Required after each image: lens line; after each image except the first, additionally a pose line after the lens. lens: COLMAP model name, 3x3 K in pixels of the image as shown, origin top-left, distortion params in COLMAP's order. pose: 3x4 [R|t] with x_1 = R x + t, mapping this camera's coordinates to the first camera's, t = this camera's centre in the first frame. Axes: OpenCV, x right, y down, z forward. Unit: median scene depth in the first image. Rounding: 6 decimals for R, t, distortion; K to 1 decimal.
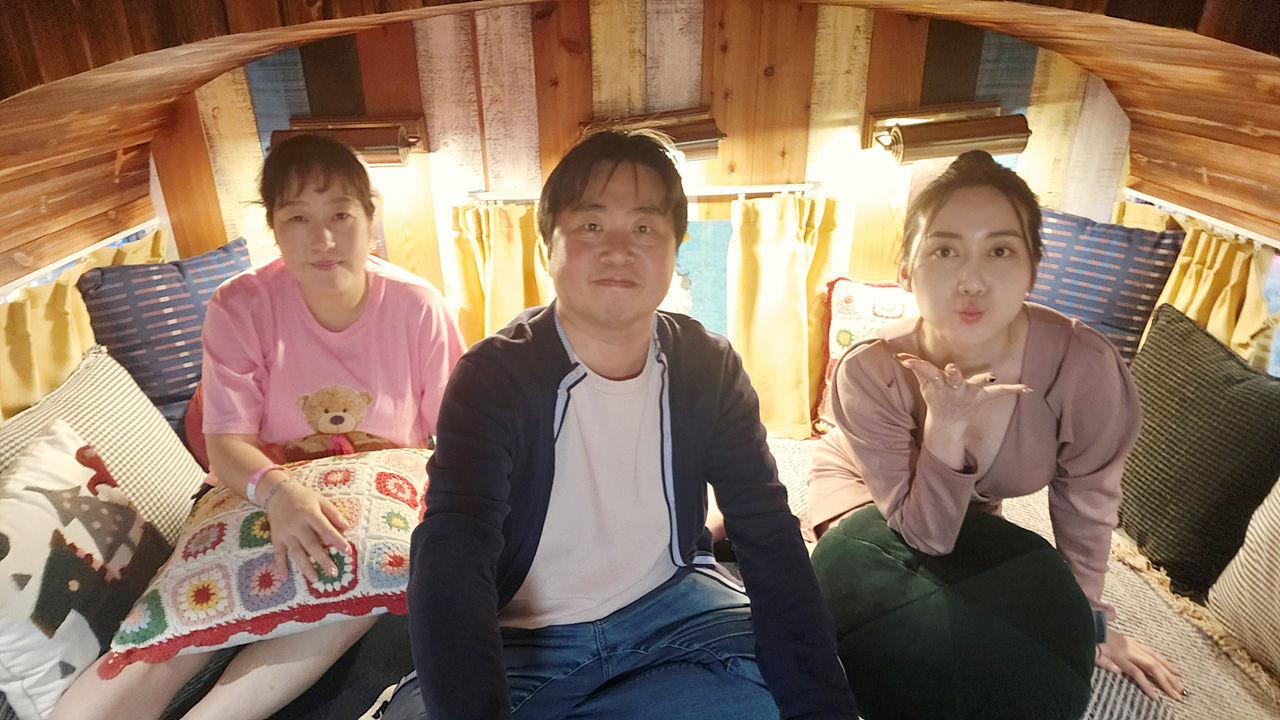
lens RADIAL K [[775.1, 0, 622.1], [0, 775.1, 345.0], [0, 0, 1]] dist [0.056959, -0.059819]
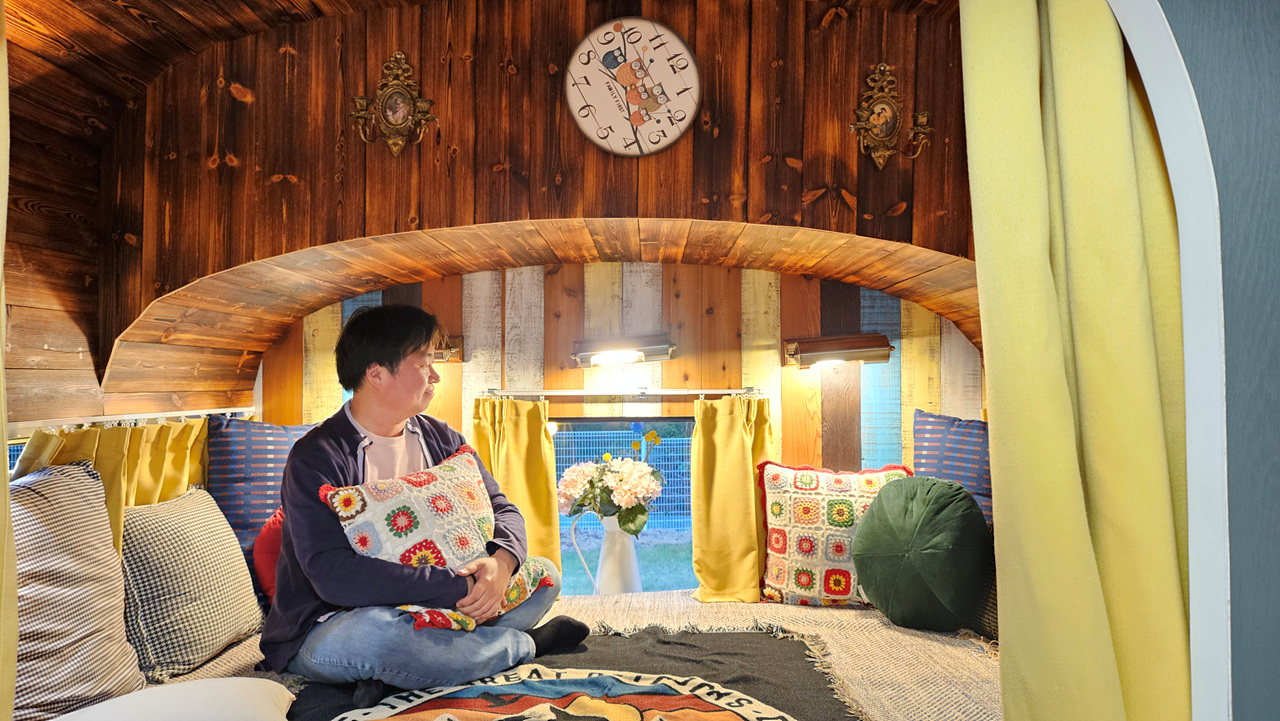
lens RADIAL K [[903.1, 0, 640.6], [0, 903.1, 358.9], [0, 0, 1]] dist [0.069359, -0.081374]
pose [[0.999526, 0.014568, -0.027134, 0.111485], [-0.024576, 0.908273, -0.417656, 0.422675], [0.018561, 0.418125, 0.908200, -0.458875]]
